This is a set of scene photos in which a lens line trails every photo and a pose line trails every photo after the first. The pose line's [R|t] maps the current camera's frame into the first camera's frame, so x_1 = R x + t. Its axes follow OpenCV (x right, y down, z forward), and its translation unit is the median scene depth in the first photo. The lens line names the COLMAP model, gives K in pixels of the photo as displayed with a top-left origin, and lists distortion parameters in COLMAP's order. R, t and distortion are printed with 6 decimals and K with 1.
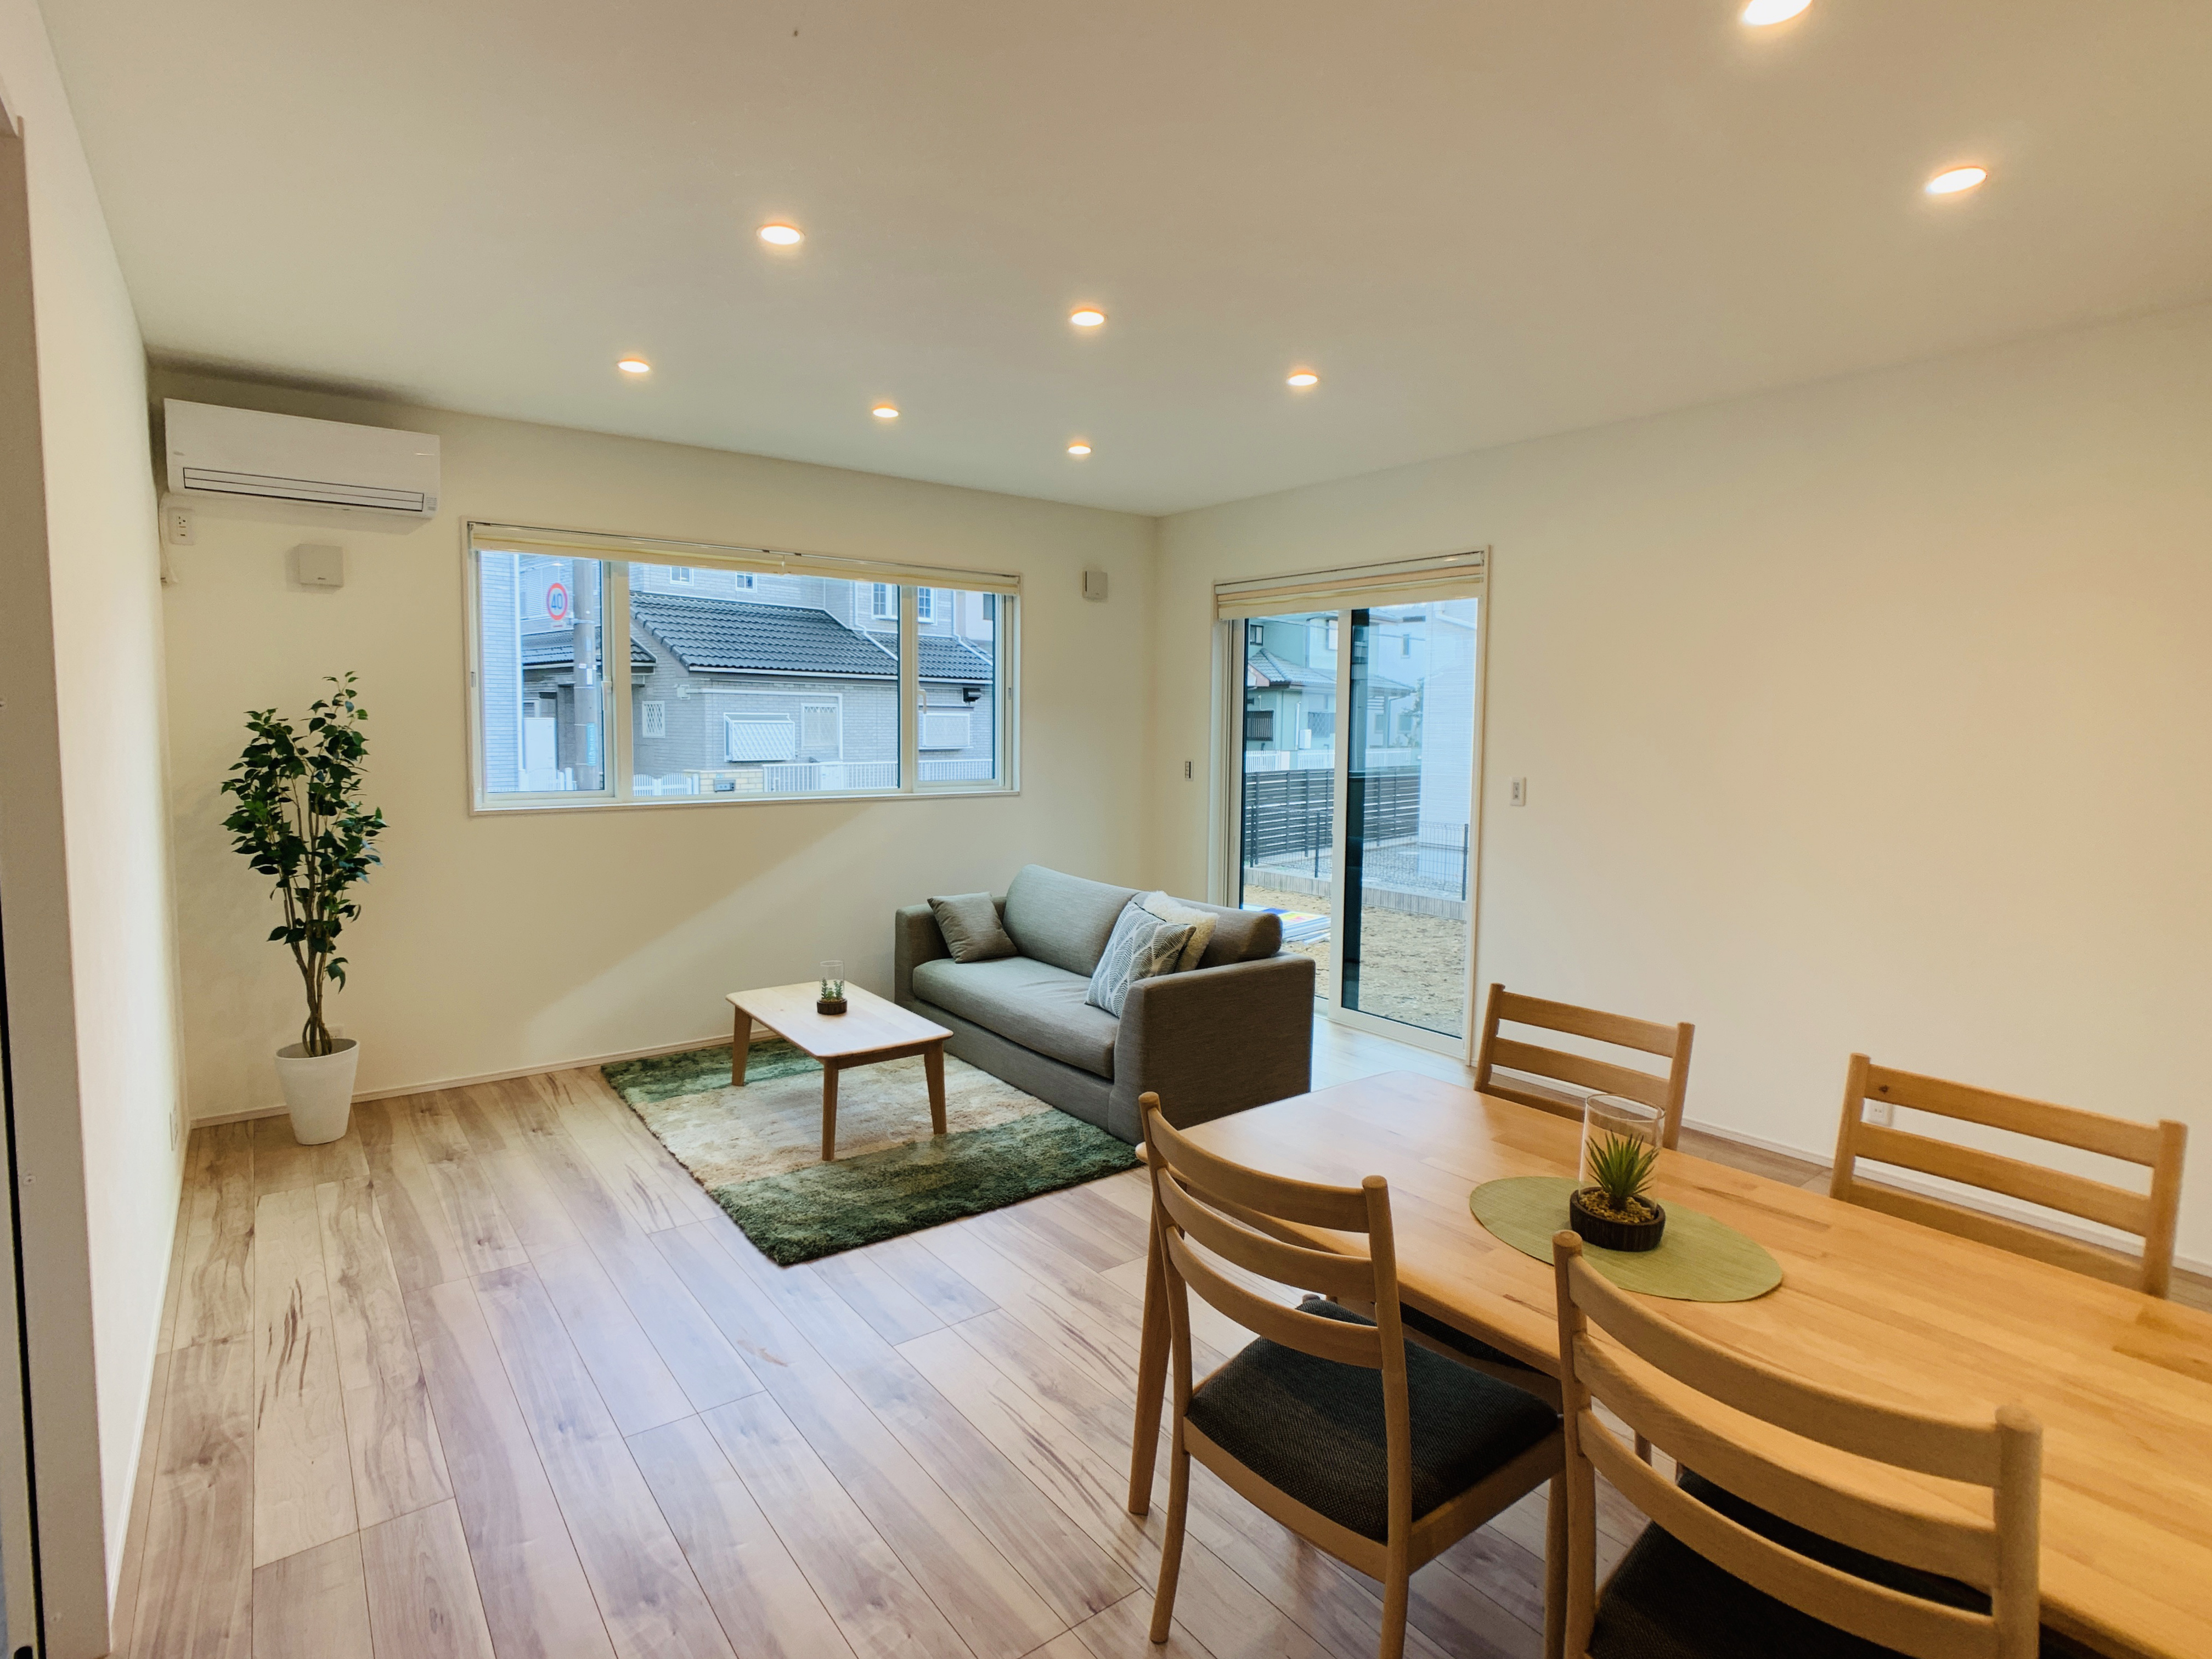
lens RADIAL K [[1137.0, 0, 1104.4], [0, 1137.0, 824.1], [0, 0, 1]] dist [-0.018490, -0.000356]
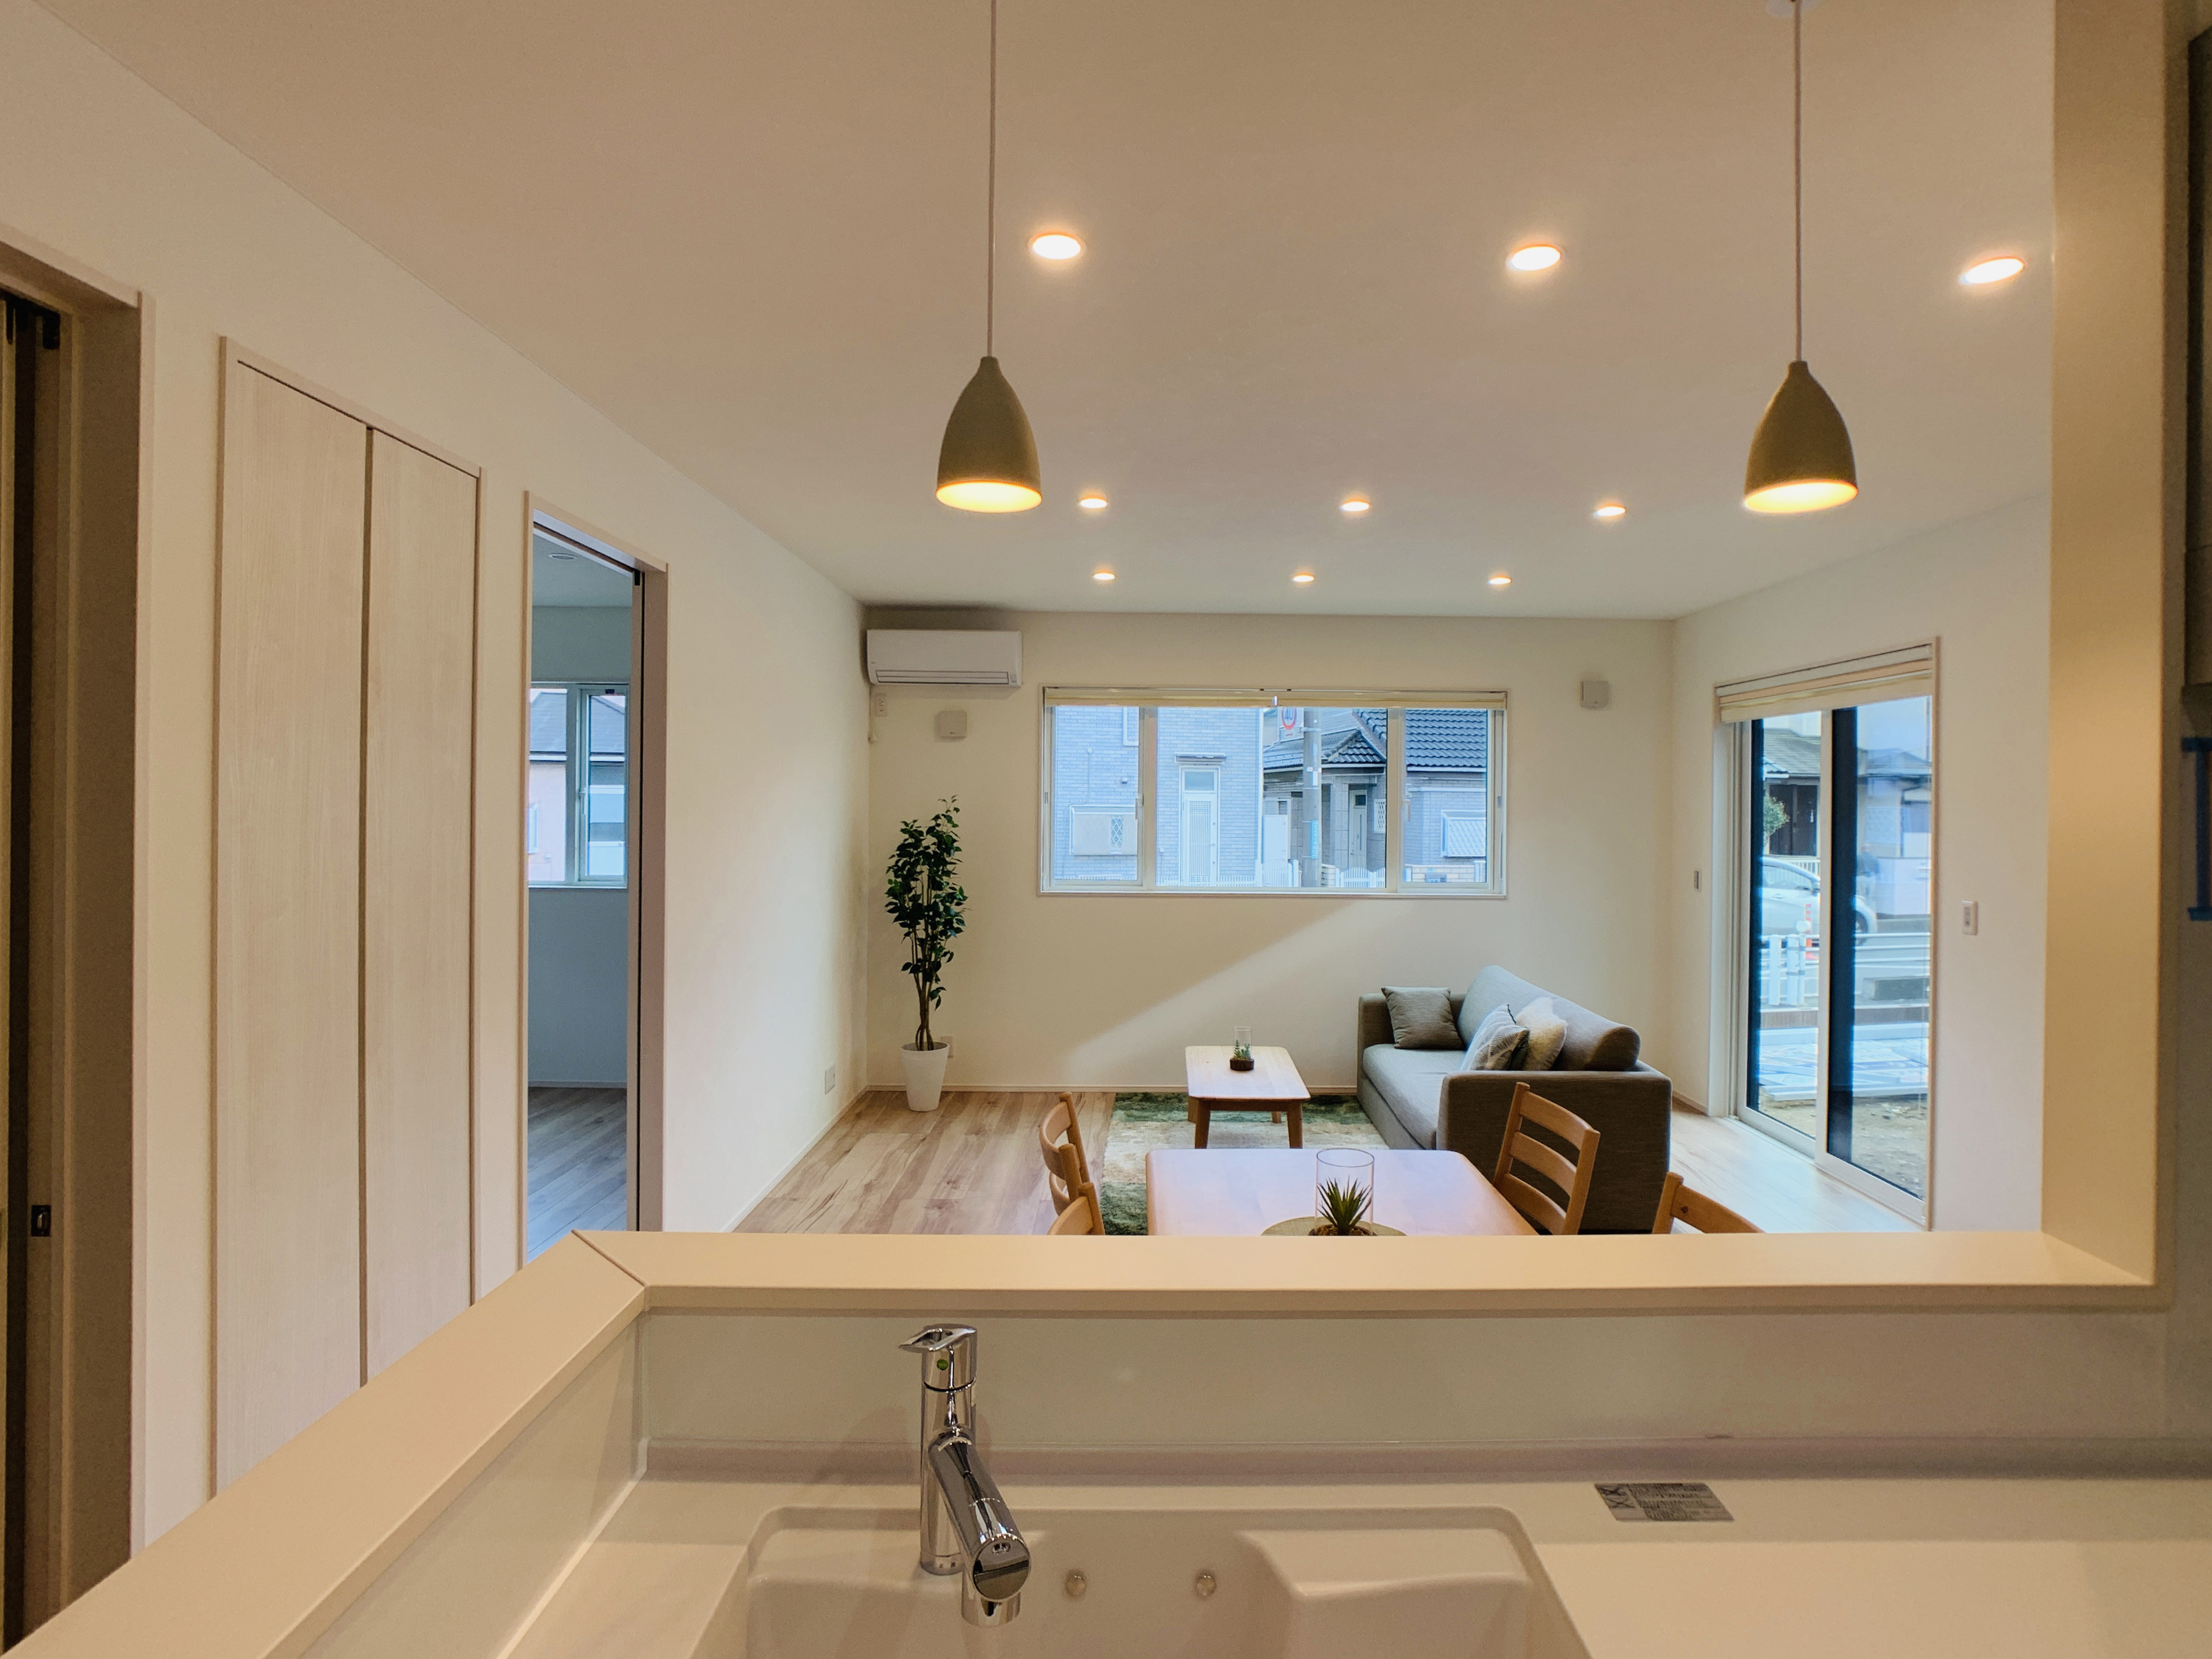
lens RADIAL K [[1137.0, 0, 1116.1], [0, 1137.0, 821.2], [0, 0, 1]] dist [-0.018490, -0.000356]
pose [[0.801900, 0.003300, -0.597449, 0.397194], [-0.054463, 0.996225, -0.067598, -0.010027], [0.594970, 0.086746, 0.799053, -0.077070]]
